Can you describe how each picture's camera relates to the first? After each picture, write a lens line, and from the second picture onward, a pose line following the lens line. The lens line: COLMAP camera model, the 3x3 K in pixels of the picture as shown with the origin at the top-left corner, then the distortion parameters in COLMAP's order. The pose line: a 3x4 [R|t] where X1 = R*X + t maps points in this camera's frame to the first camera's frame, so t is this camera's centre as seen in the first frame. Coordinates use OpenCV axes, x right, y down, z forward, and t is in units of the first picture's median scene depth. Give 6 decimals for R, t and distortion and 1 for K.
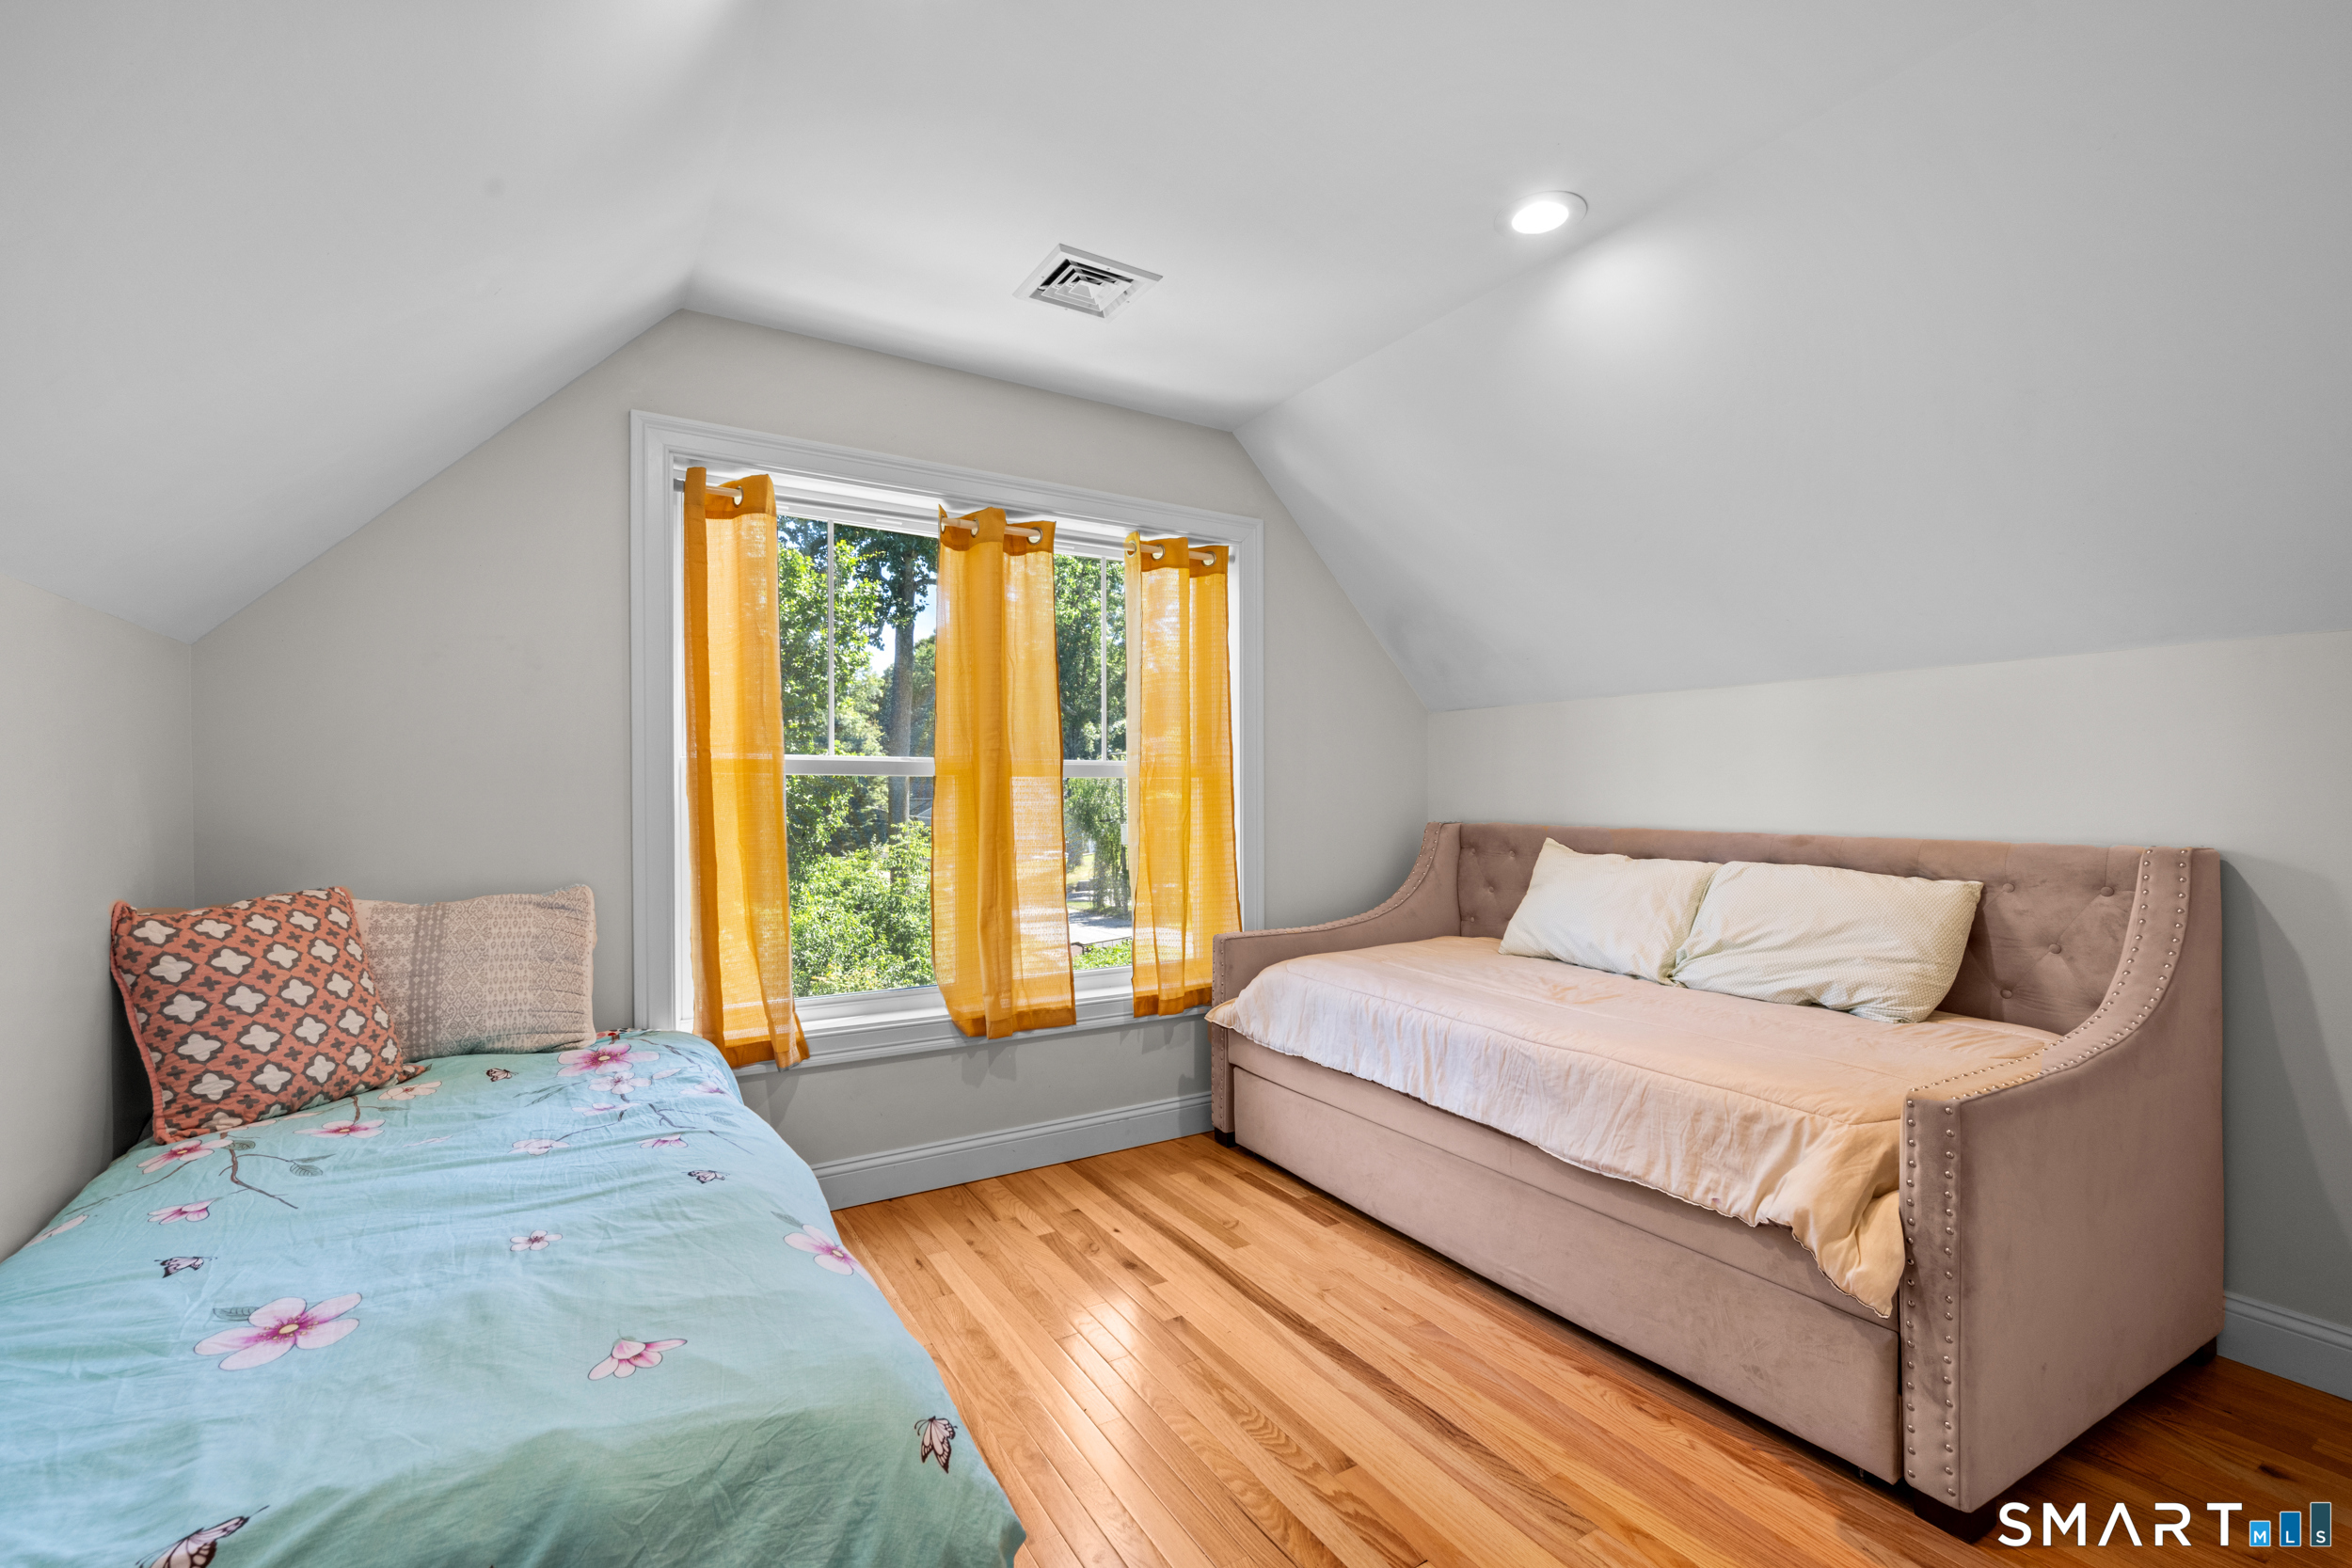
lens RADIAL K [[1014.6, 0, 1176.0], [0, 1014.6, 784.0], [0, 0, 1]] dist [0.003227, -0.004938]
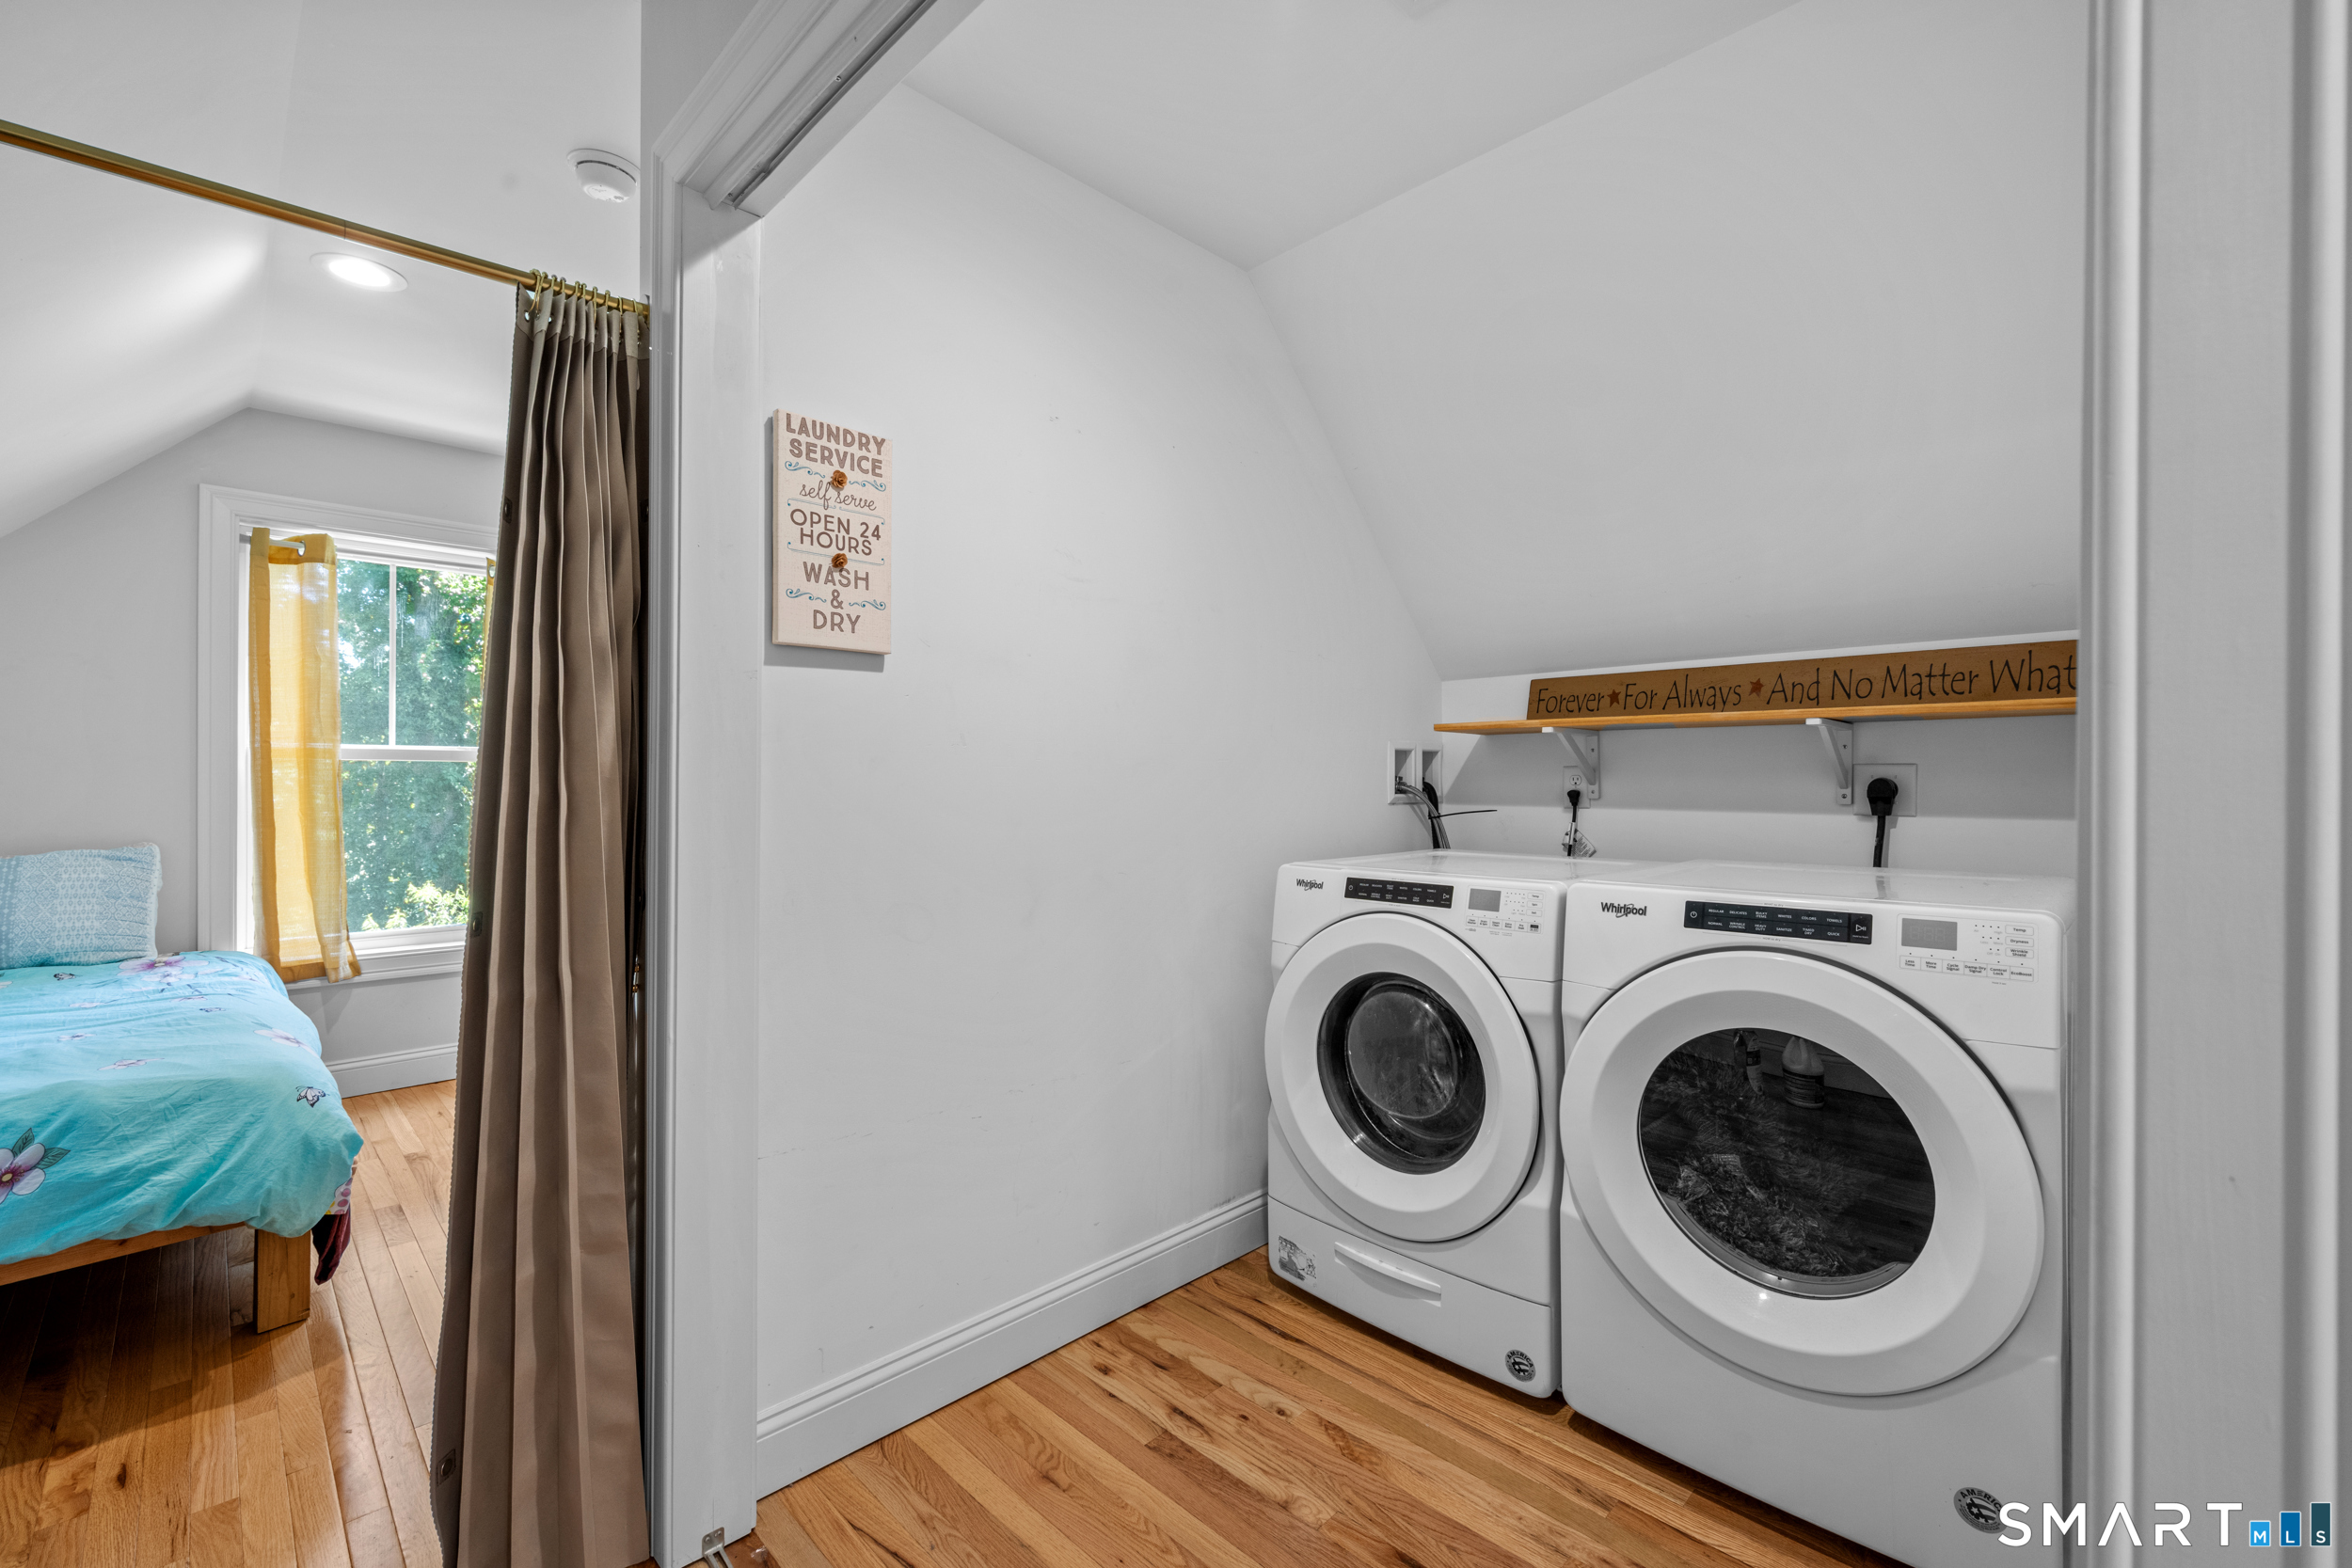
lens RADIAL K [[991.4, 0, 1181.0], [0, 991.4, 767.4], [0, 0, 1]] dist [-0.002311, -0.000201]
pose [[0.972515, 0.010305, 0.232612, 0.414956], [-0.009608, 0.999945, -0.004127, -0.005439], [-0.232641, 0.001778, 0.972561, -0.554993]]
